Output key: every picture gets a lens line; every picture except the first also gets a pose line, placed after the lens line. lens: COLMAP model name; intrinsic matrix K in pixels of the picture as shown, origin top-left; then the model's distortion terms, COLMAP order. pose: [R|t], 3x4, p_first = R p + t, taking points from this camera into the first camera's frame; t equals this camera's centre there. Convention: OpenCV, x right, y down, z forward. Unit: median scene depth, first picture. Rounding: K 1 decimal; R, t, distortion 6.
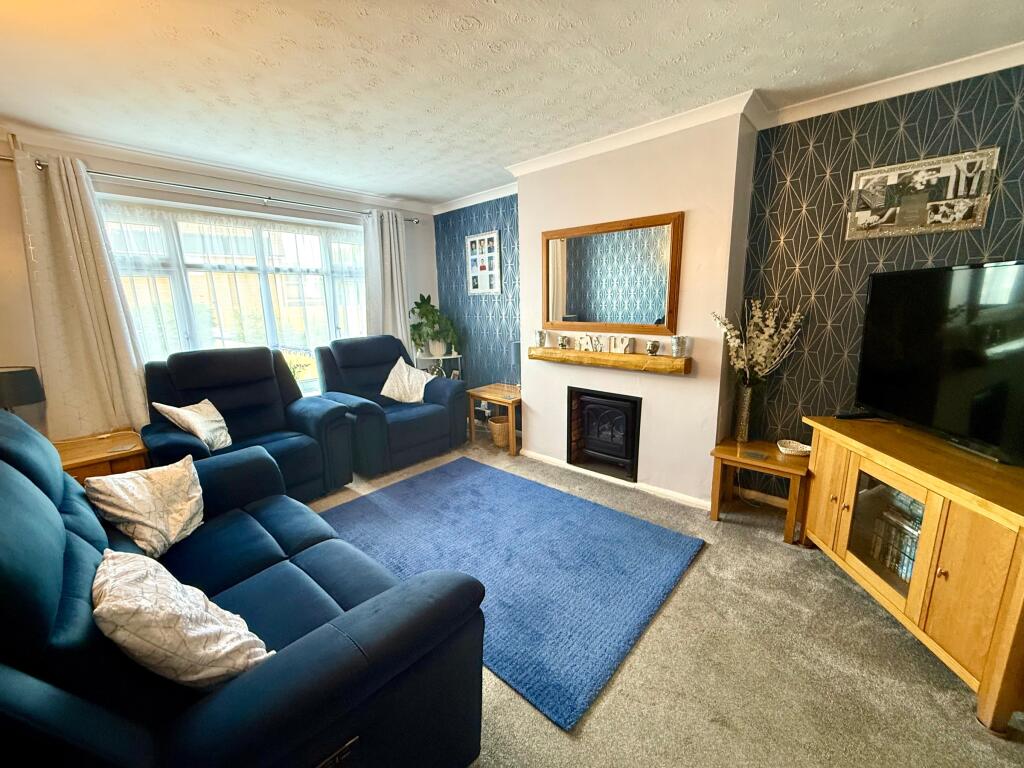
lens RADIAL K [[416.6, 0, 516.4], [0, 416.6, 388.6], [0, 0, 1]] dist [0.000530, -0.000524]
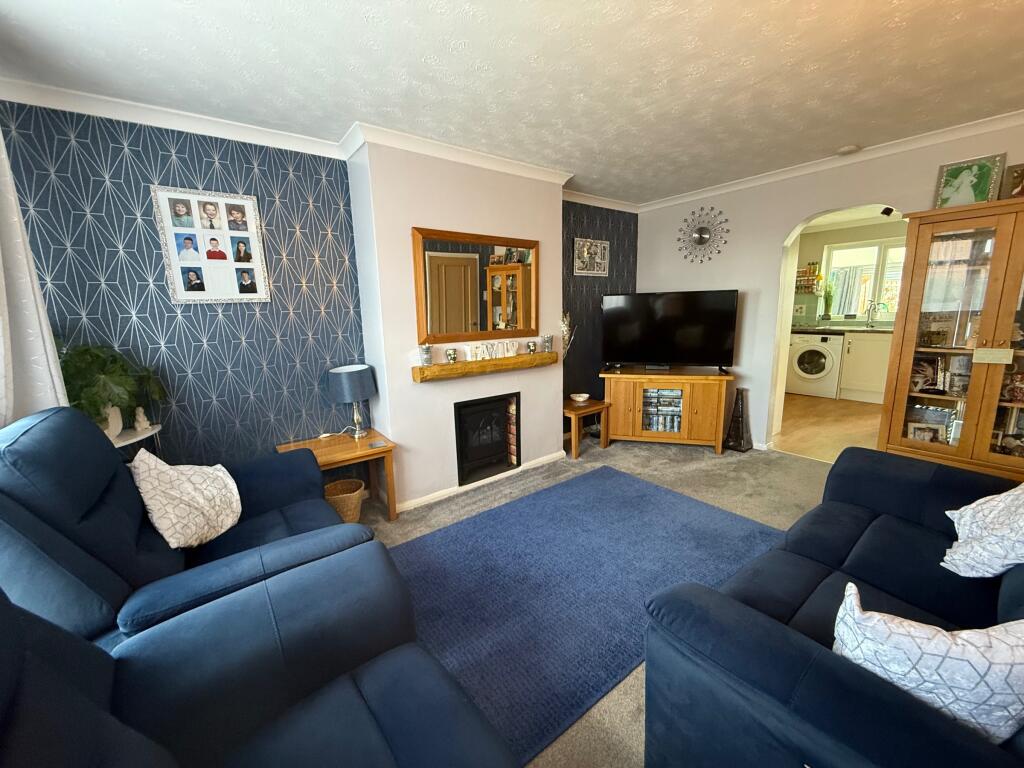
lens RADIAL K [[416.6, 0, 509.2], [0, 416.6, 386.9], [0, 0, 1]] dist [0.000530, -0.000524]
pose [[0.182515, -0.180056, 0.966575, -0.638410], [0.219827, 0.965675, 0.138379, -0.122122], [-0.958313, 0.187223, 0.215831, 0.595469]]
